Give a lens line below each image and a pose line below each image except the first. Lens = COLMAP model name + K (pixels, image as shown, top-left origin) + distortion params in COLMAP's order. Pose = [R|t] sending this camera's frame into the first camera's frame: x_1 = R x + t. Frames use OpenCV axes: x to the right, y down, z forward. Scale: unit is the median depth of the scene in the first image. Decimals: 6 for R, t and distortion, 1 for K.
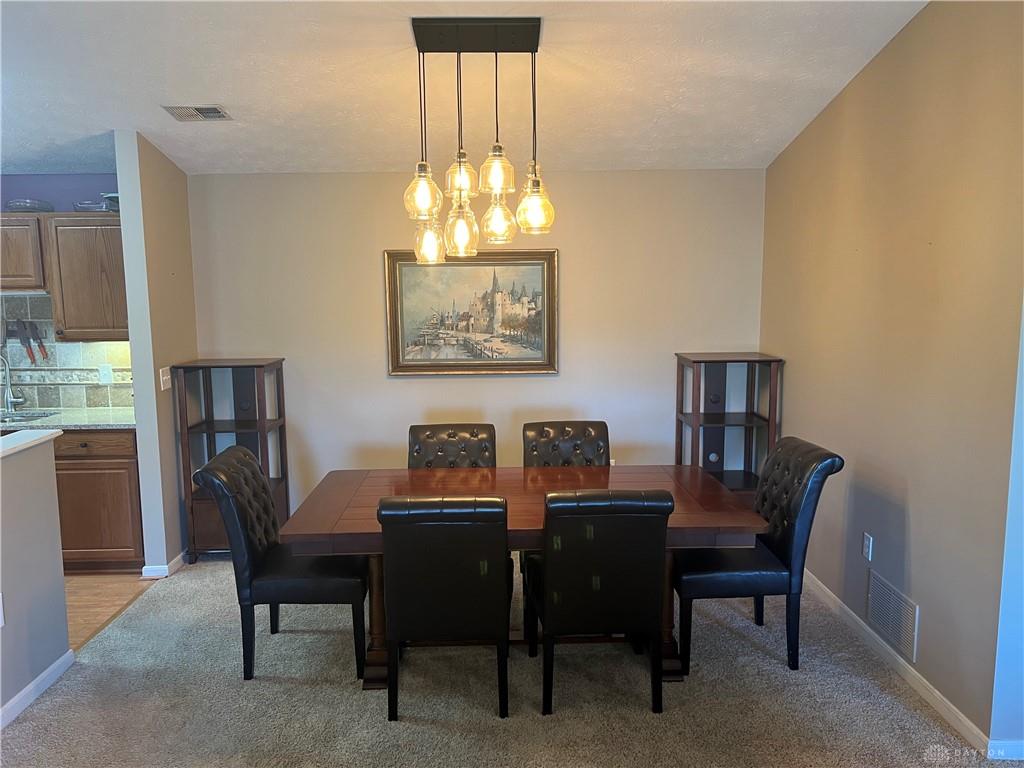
lens RADIAL K [[765.9, 0, 512.0], [0, 765.9, 384.0], [0, 0, 1]] dist [0.097017, -0.117226]
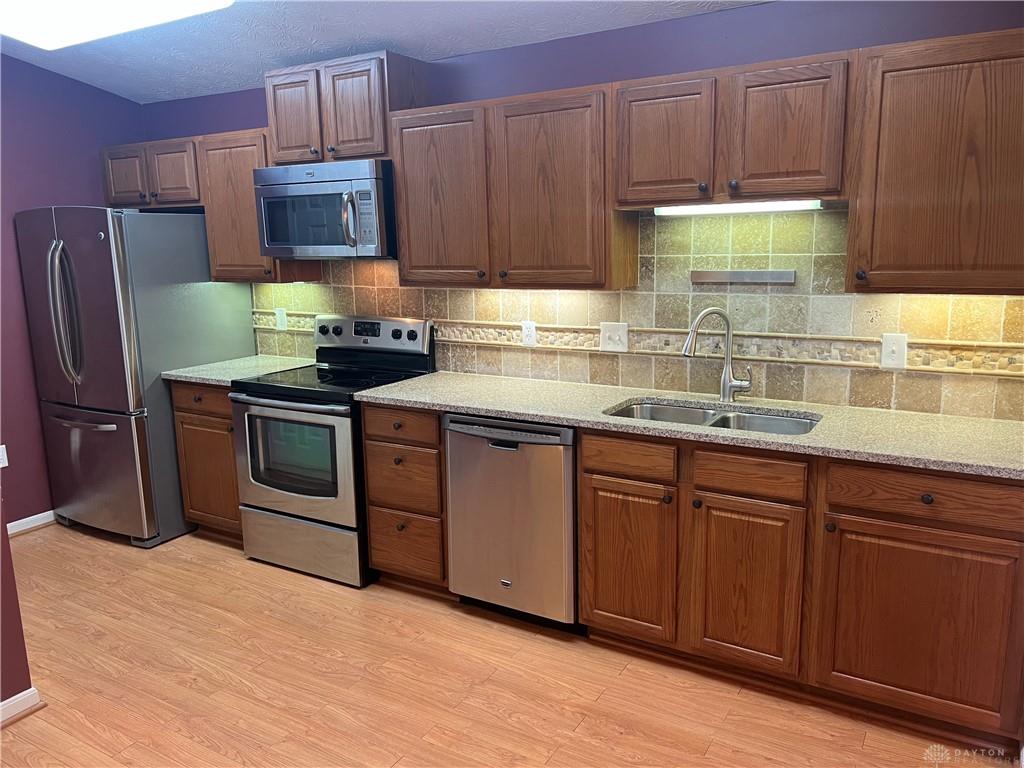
lens RADIAL K [[765.9, 0, 512.0], [0, 765.9, 384.0], [0, 0, 1]] dist [0.097017, -0.117226]
pose [[0.849608, 0.093982, -0.518974, -0.496746], [-0.057580, 0.994642, 0.085858, -0.023431], [0.524263, -0.043063, 0.850467, 0.406720]]
